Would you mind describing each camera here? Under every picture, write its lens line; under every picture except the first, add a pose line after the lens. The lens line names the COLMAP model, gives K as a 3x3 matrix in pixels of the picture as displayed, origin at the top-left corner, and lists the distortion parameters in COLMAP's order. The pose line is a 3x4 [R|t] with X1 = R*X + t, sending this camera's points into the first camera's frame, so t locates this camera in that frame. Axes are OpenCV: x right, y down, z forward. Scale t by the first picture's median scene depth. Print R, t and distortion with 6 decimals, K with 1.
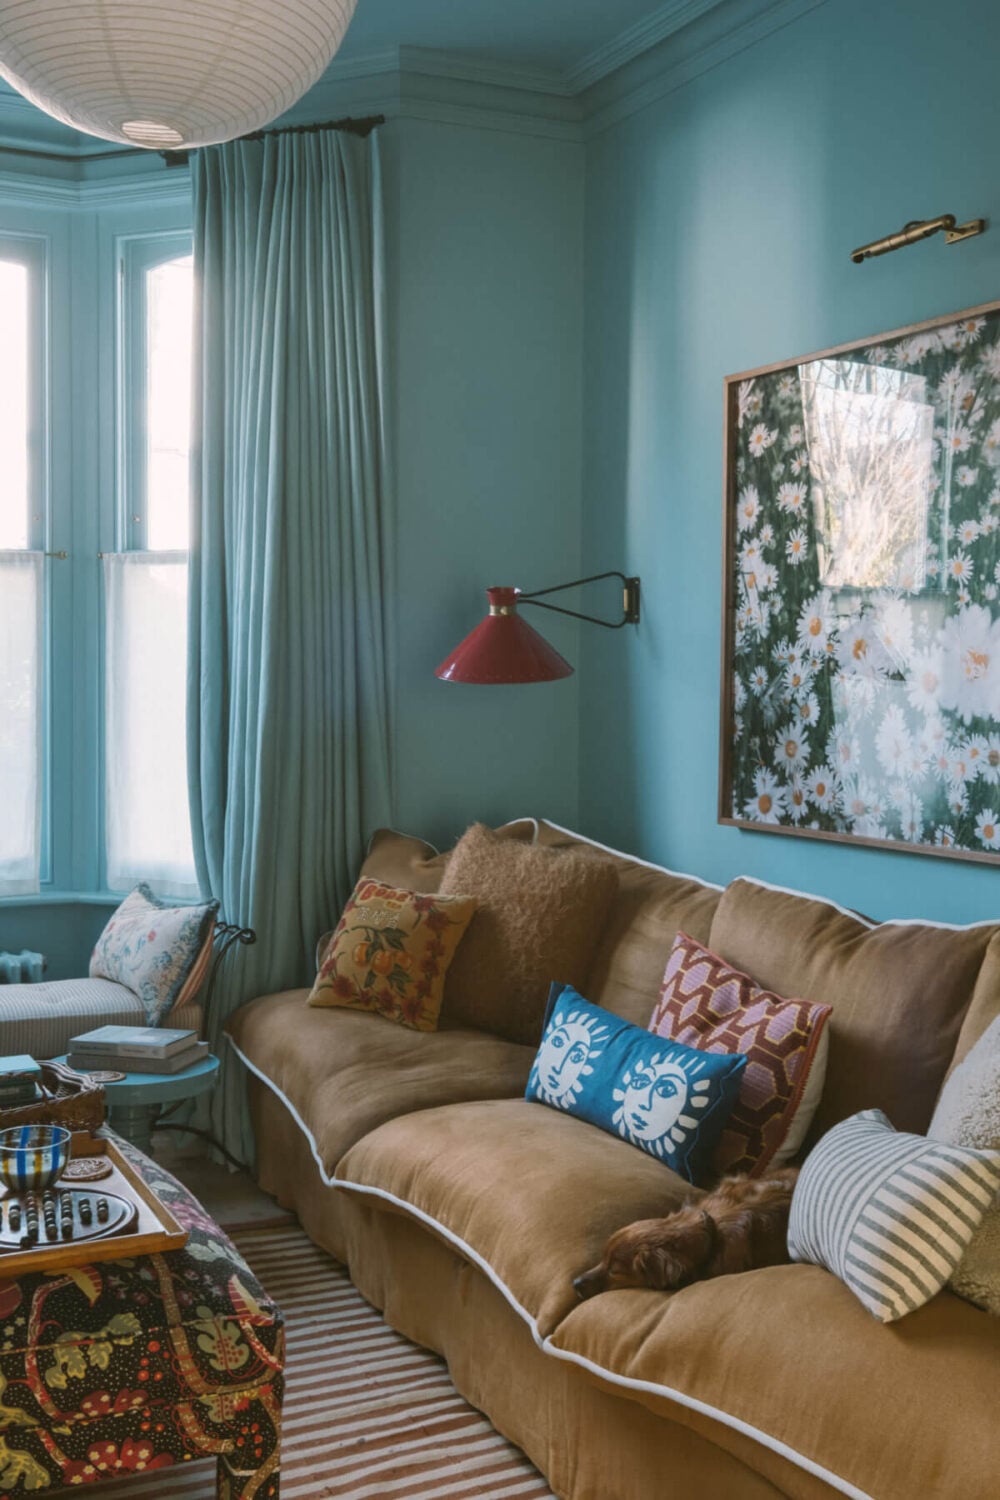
lens RADIAL K [[1436.5, 0, 500.0], [0, 1436.5, 750.0], [0, 0, 1]] dist [-0.008830, 0.029534]
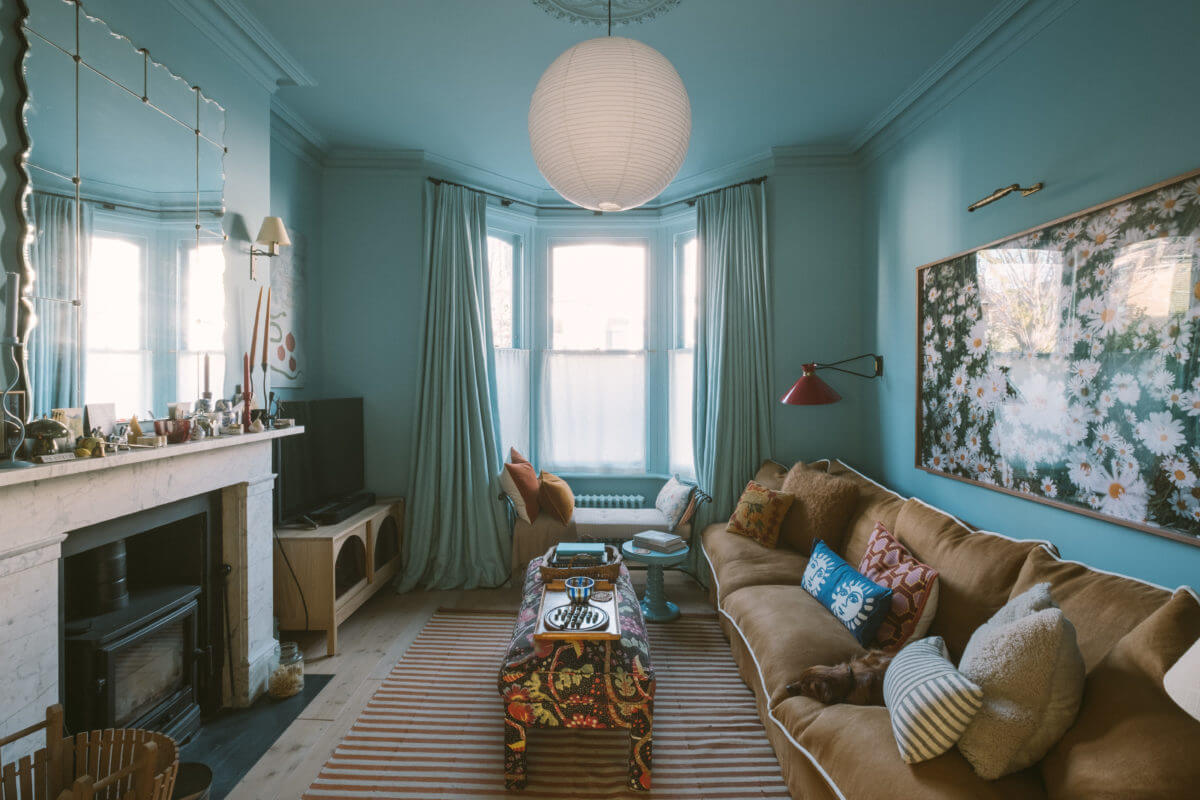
lens RADIAL K [[538.2, 0, 600.0], [0, 538.2, 400.0], [0, 0, 1]] dist [-0.004655, -0.000631]
pose [[0.908311, 0.008023, -0.418218, 0.082322], [-0.021928, 0.999355, -0.028453, -0.027796], [0.417719, 0.035015, 0.907901, 0.064557]]
